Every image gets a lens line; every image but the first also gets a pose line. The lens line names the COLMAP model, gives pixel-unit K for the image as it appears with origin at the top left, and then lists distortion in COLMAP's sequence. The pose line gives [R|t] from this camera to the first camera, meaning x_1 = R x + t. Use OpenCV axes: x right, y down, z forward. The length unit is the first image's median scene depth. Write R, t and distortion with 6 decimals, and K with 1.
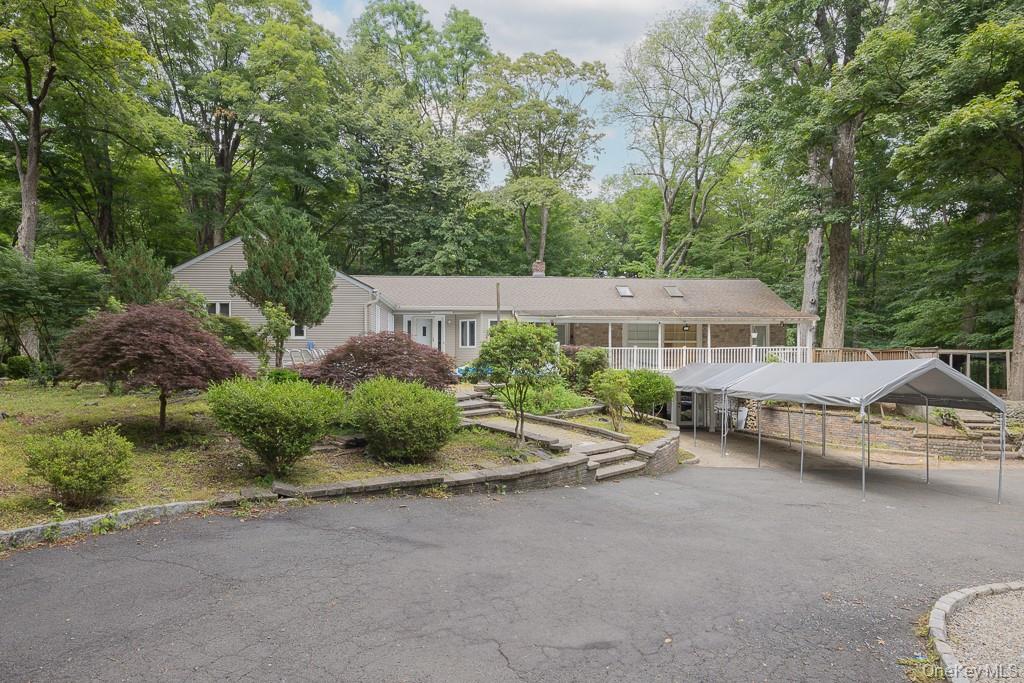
lens RADIAL K [[595.8, 0, 491.1], [0, 595.8, 347.0], [0, 0, 1]] dist [0.023737, -0.000201]
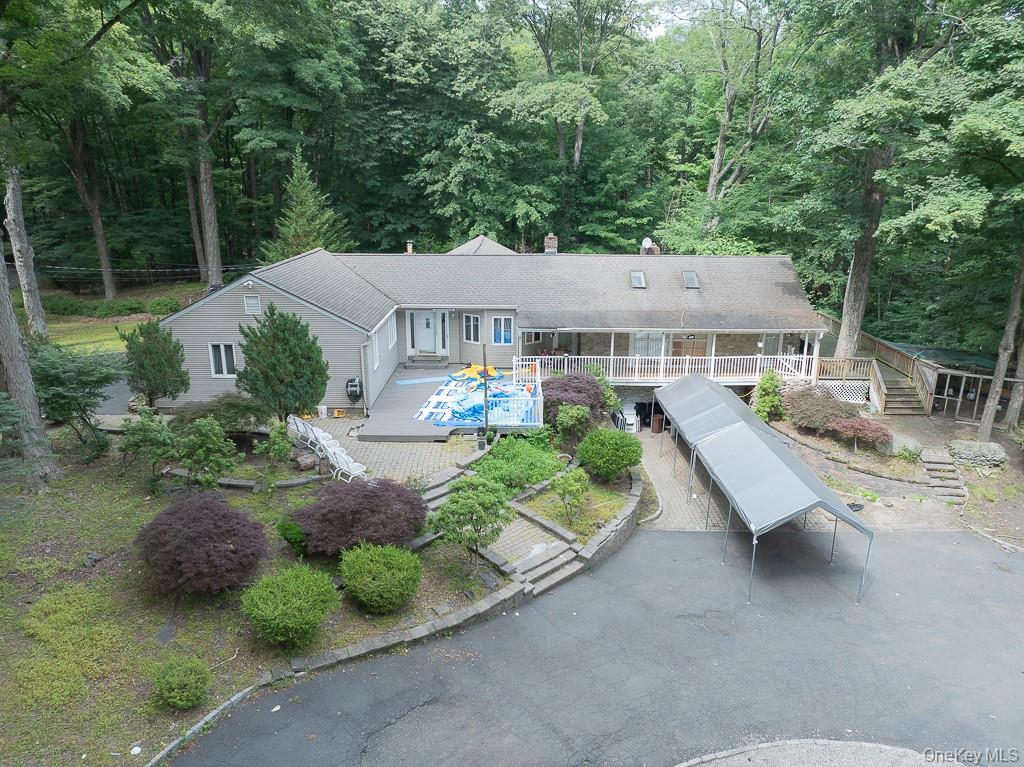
lens RADIAL K [[714.4, 0, 512.0], [0, 714.4, 383.5], [0, 0, 1]] dist [-0.002499, 0.000453]
pose [[0.999219, 0.011881, -0.037690, 0.070418], [-0.001259, 0.962820, 0.270140, -0.247445], [0.039498, -0.269882, 0.962083, -0.143282]]
